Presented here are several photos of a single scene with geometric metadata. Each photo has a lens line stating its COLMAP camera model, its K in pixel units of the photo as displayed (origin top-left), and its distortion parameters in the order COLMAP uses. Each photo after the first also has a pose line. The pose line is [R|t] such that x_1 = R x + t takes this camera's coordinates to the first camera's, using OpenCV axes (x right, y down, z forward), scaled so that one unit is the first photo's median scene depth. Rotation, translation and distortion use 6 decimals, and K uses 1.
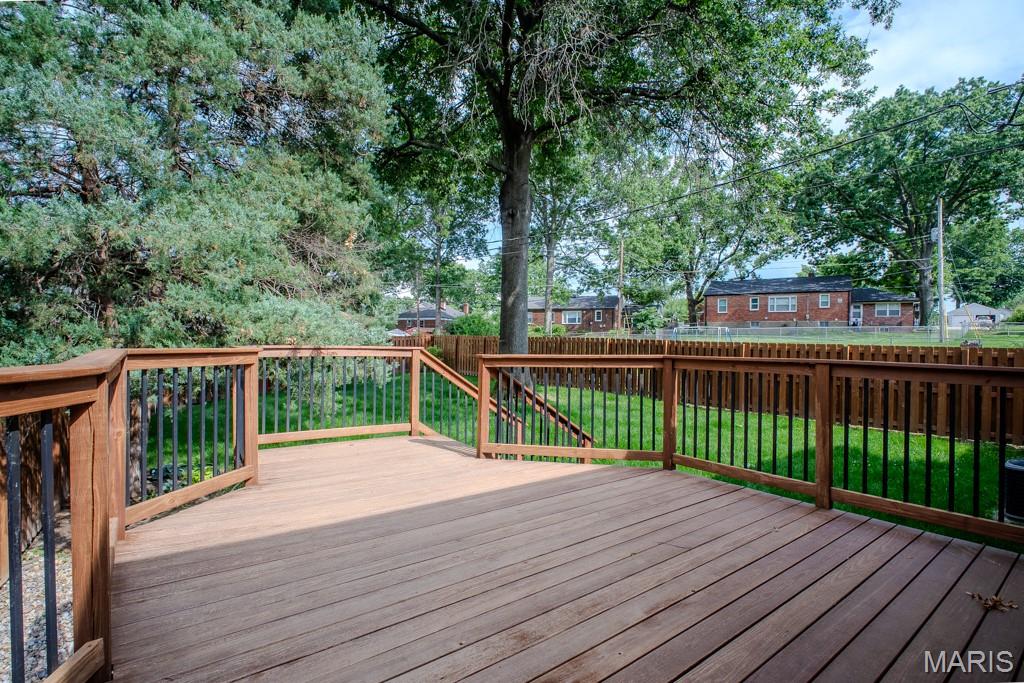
lens RADIAL K [[498.7, 0, 526.5], [0, 498.7, 338.7], [0, 0, 1]] dist [-0.004748, -0.001426]
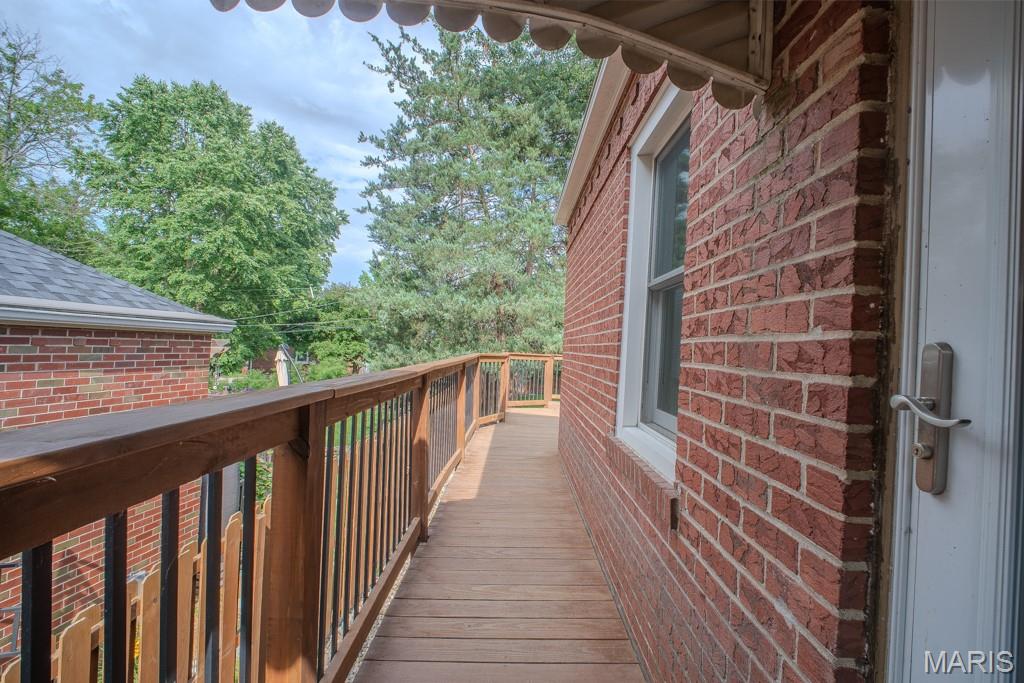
lens RADIAL K [[498.7, 0, 526.5], [0, 498.7, 338.7], [0, 0, 1]] dist [-0.004748, -0.001426]
pose [[0.804359, 0.016948, -0.593902, 0.756852], [-0.038897, 0.998951, -0.024173, 0.003147], [0.592869, 0.042545, 0.804174, -0.971212]]
